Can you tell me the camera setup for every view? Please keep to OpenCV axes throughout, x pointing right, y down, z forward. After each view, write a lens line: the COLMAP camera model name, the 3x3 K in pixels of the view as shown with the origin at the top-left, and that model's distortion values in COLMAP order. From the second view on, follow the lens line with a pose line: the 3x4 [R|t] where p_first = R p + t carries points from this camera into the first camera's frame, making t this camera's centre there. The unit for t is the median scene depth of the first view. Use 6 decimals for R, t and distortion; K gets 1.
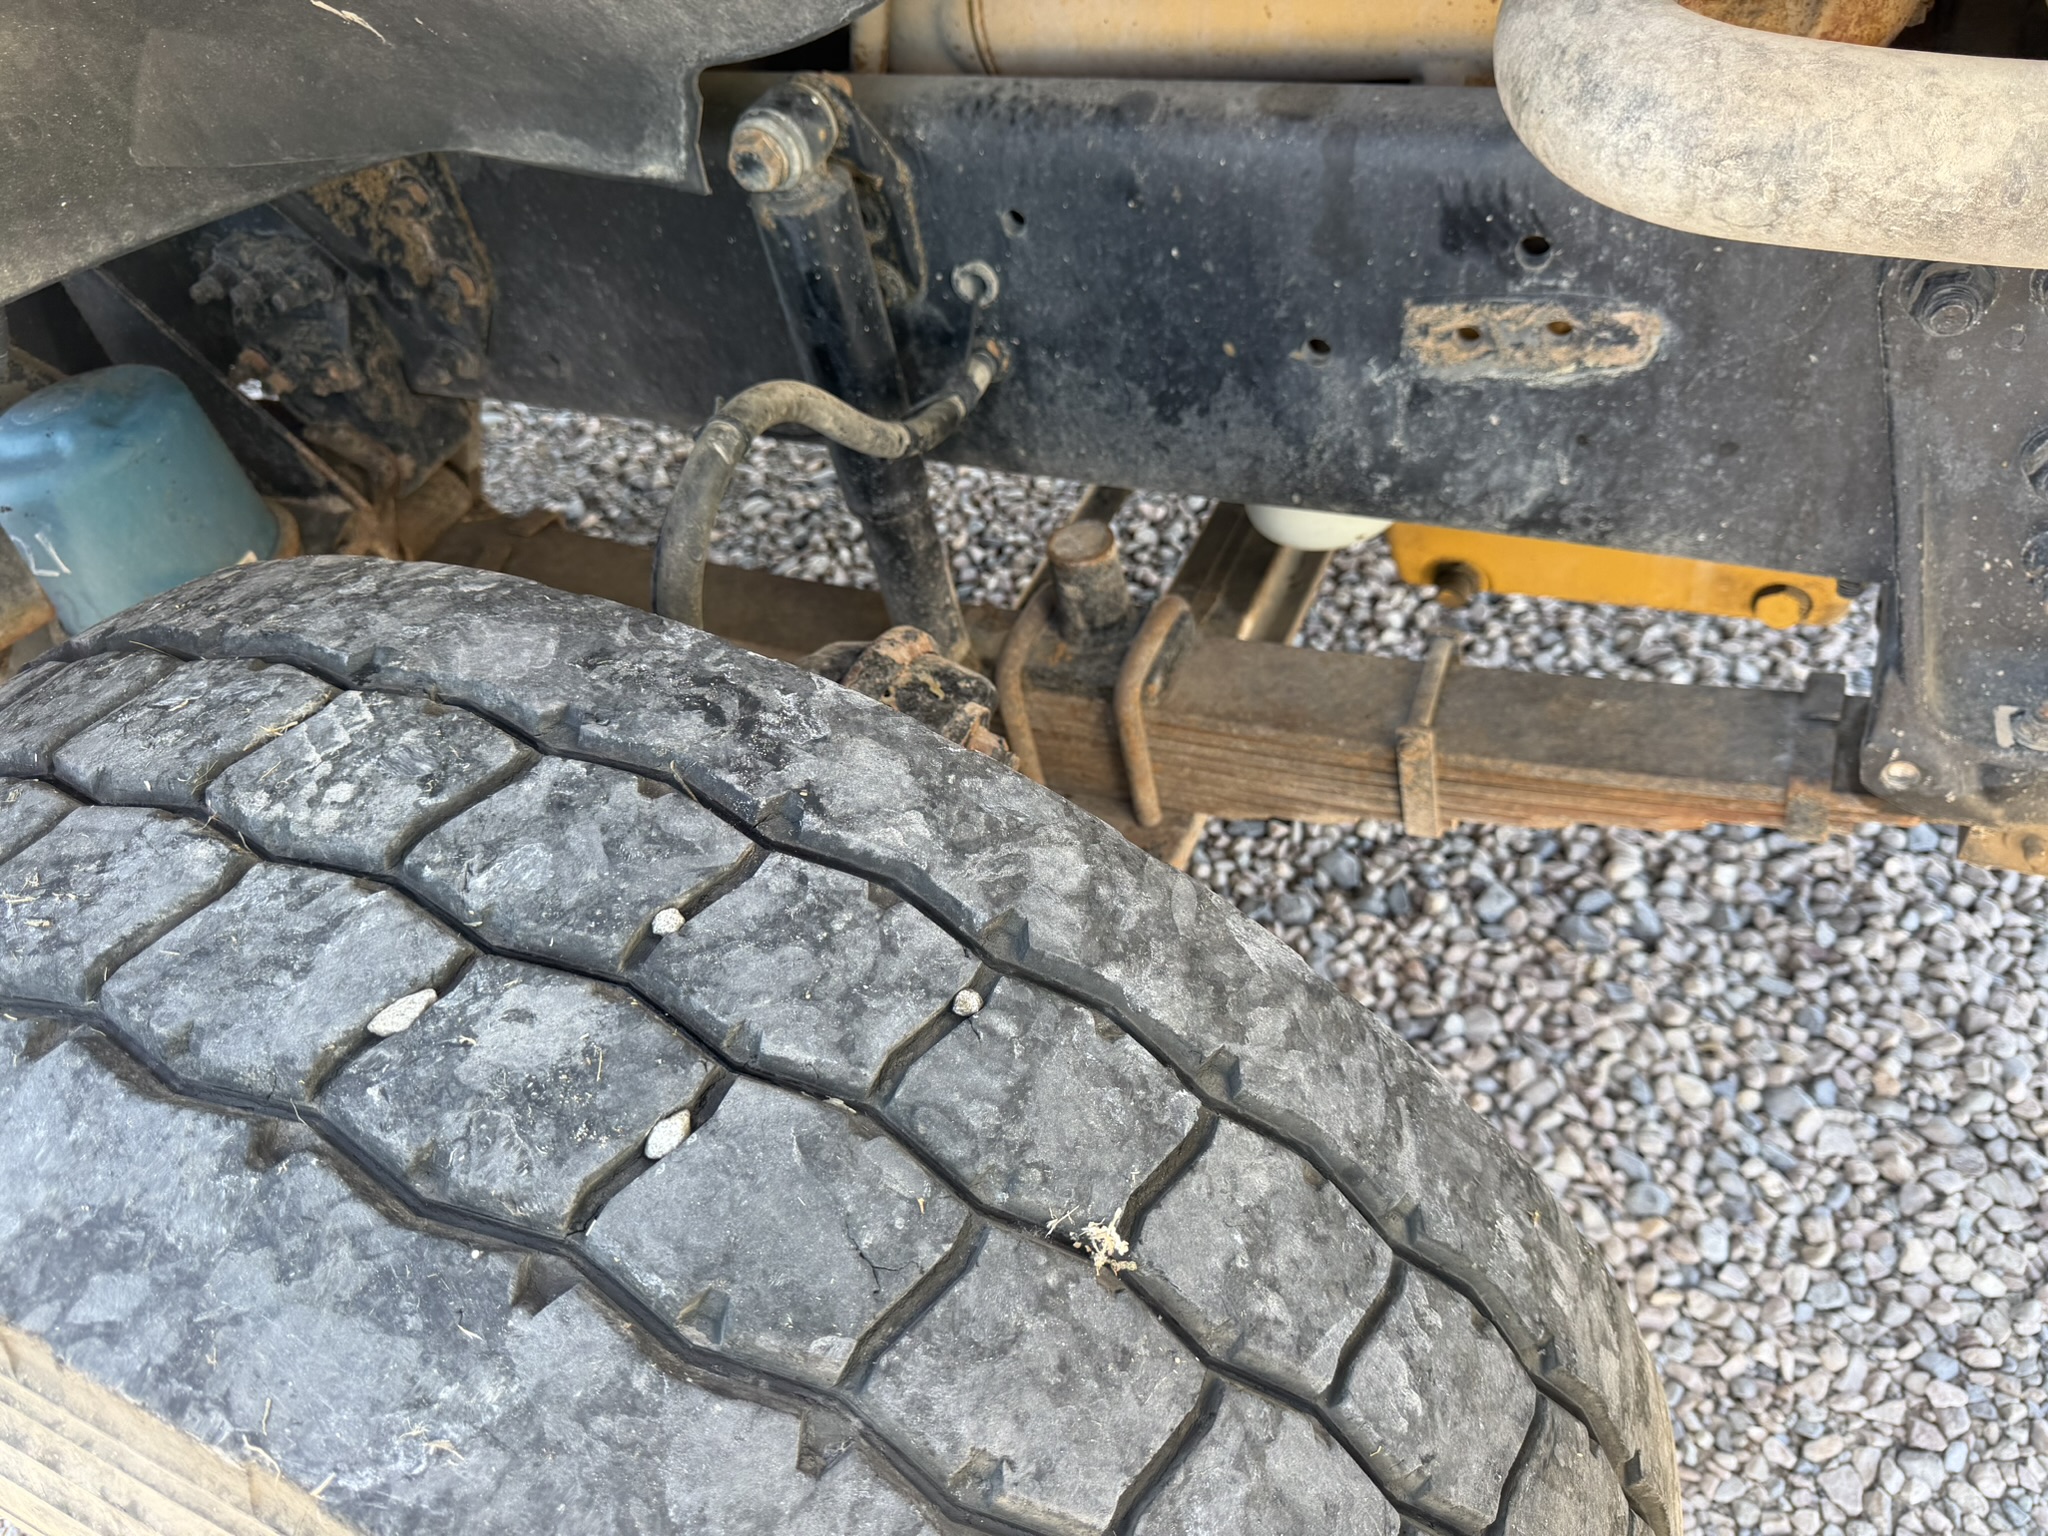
lens RADIAL K [[1496.9, 0, 1024.0], [0, 1496.9, 768.0], [0, 0, 1]] dist [-0.001241, -0.009905]
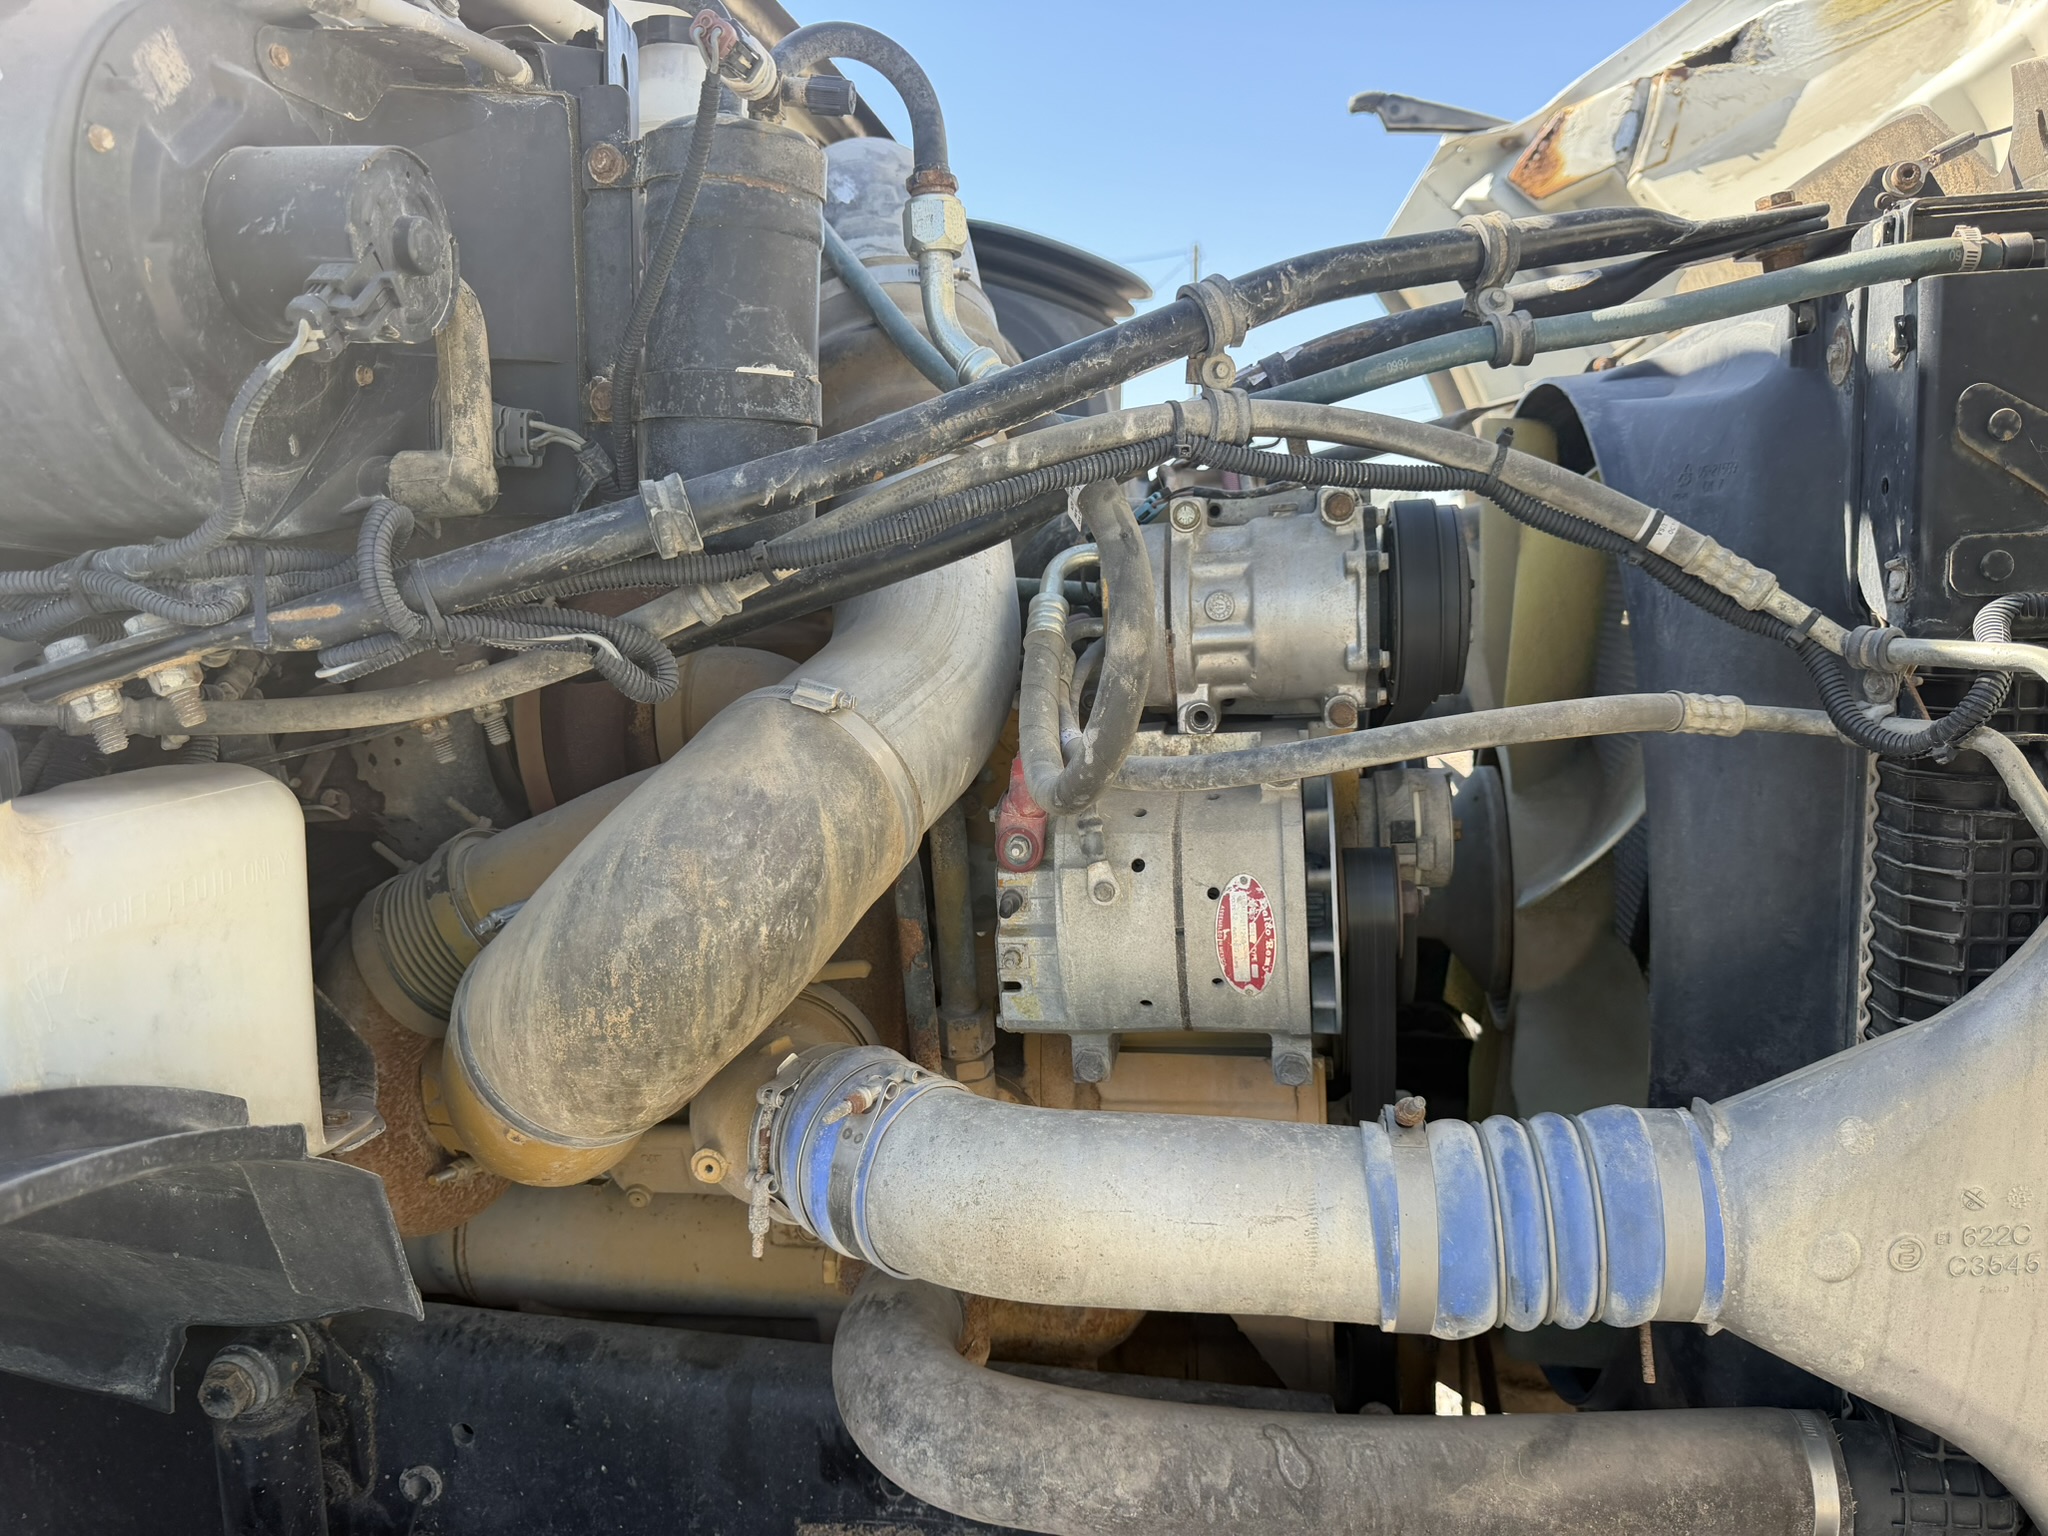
lens RADIAL K [[1496.9, 0, 1024.0], [0, 1496.9, 768.0], [0, 0, 1]] dist [-0.001241, -0.009905]
pose [[0.957741, 0.119403, 0.261676, 0.046806], [0.065640, 0.795024, -0.603016, -0.058841], [-0.280040, 0.594710, 0.753590, -0.295441]]
